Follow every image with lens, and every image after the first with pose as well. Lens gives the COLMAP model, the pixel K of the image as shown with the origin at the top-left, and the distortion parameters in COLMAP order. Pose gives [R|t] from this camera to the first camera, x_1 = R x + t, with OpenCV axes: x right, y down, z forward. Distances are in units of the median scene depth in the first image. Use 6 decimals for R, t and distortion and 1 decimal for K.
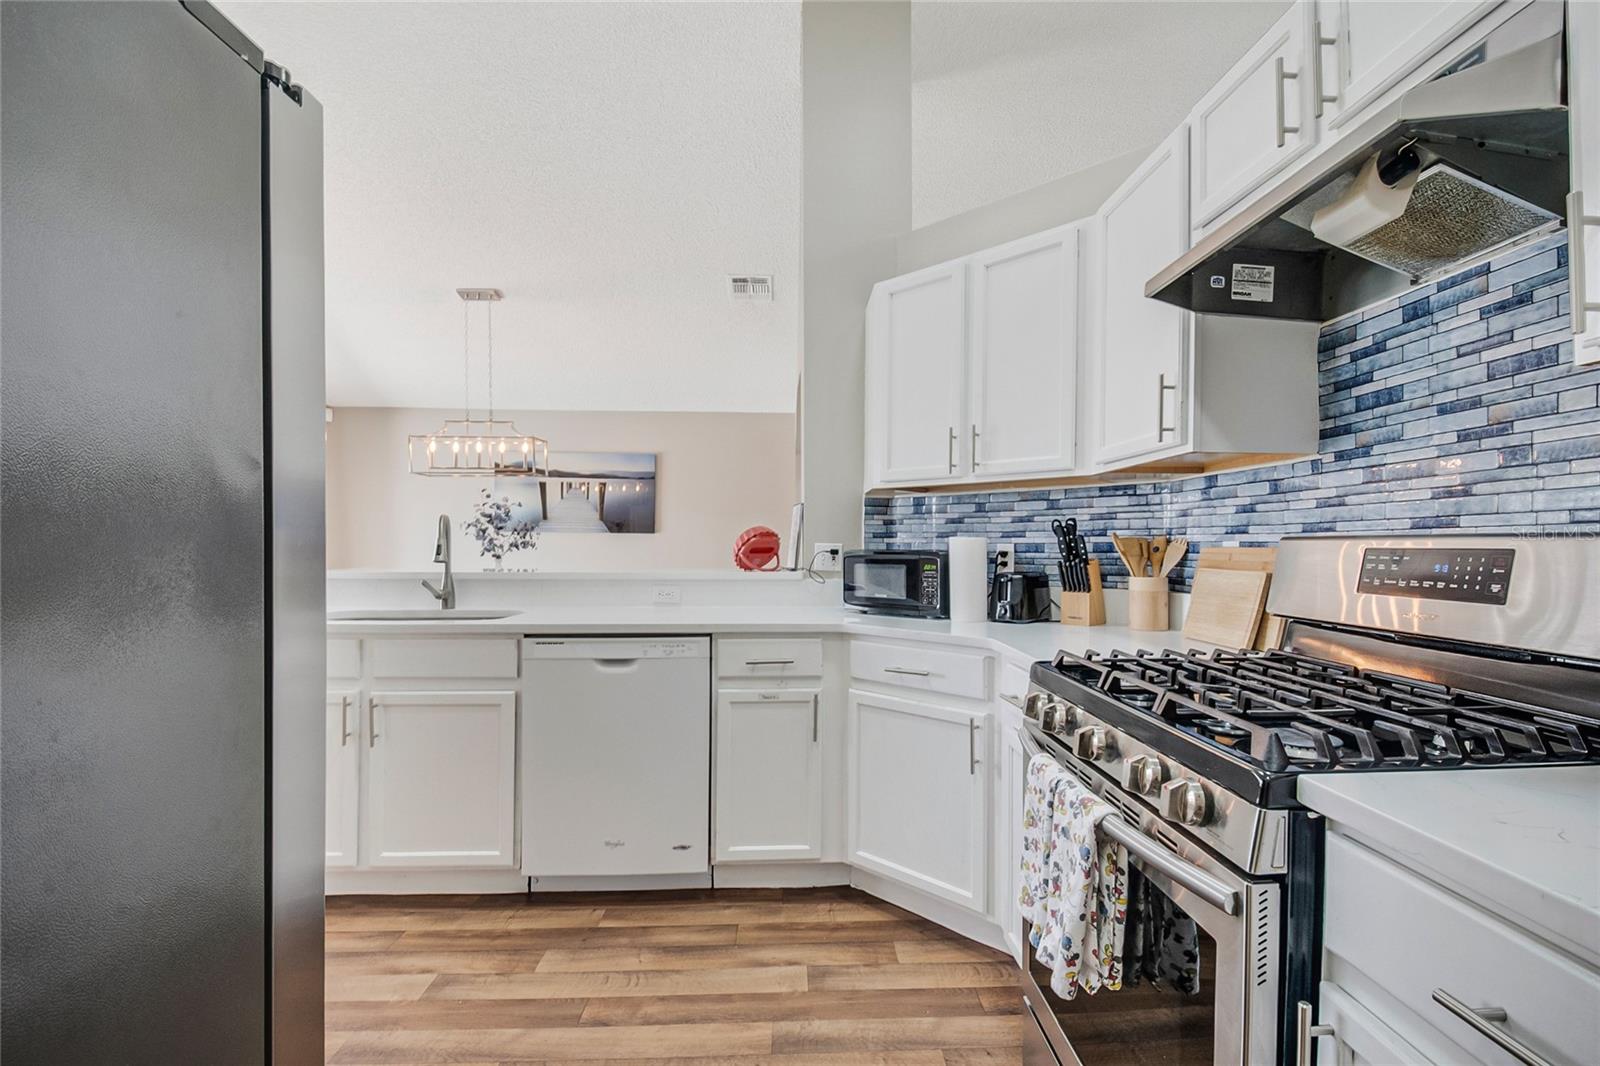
lens RADIAL K [[710.4, 0, 832.2], [0, 710.4, 548.9], [0, 0, 1]] dist [0.007416, -0.003144]
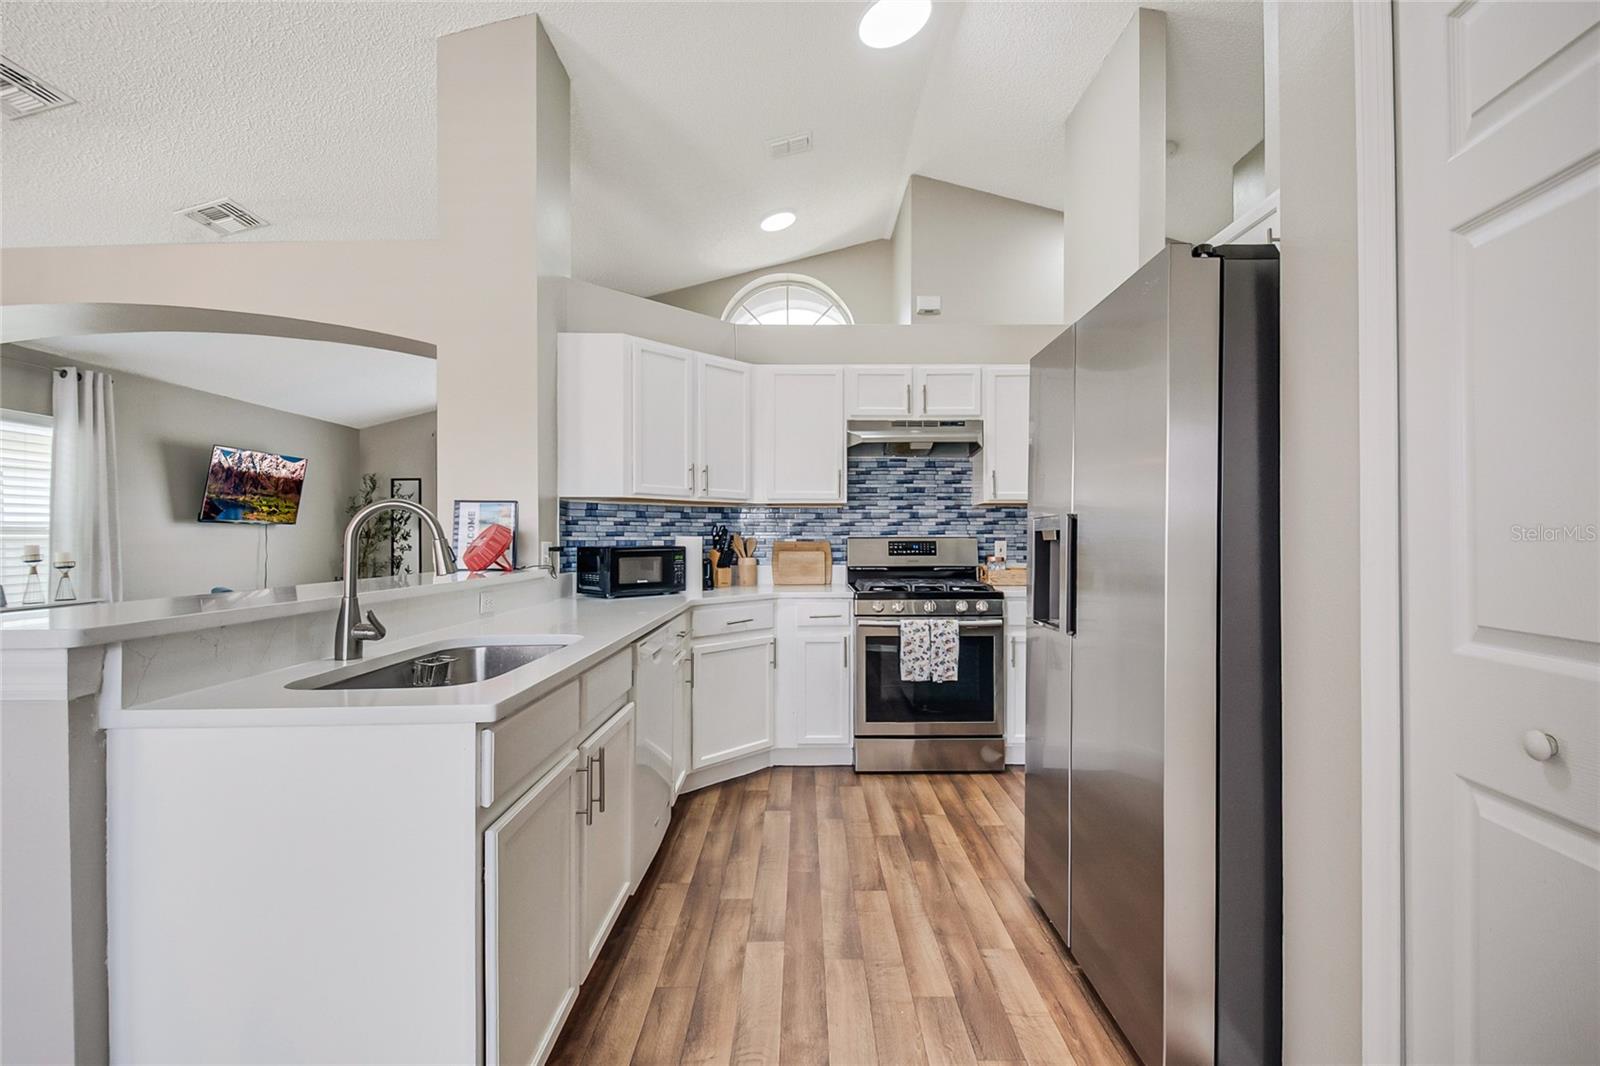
lens RADIAL K [[710.4, 0, 809.1], [0, 710.4, 536.0], [0, 0, 1]] dist [0.007416, -0.003144]
pose [[0.035794, -0.005084, 0.999346, -1.629485], [0.006937, 0.999964, 0.004839, -0.028766], [-0.999335, 0.006759, 0.035828, 0.860372]]
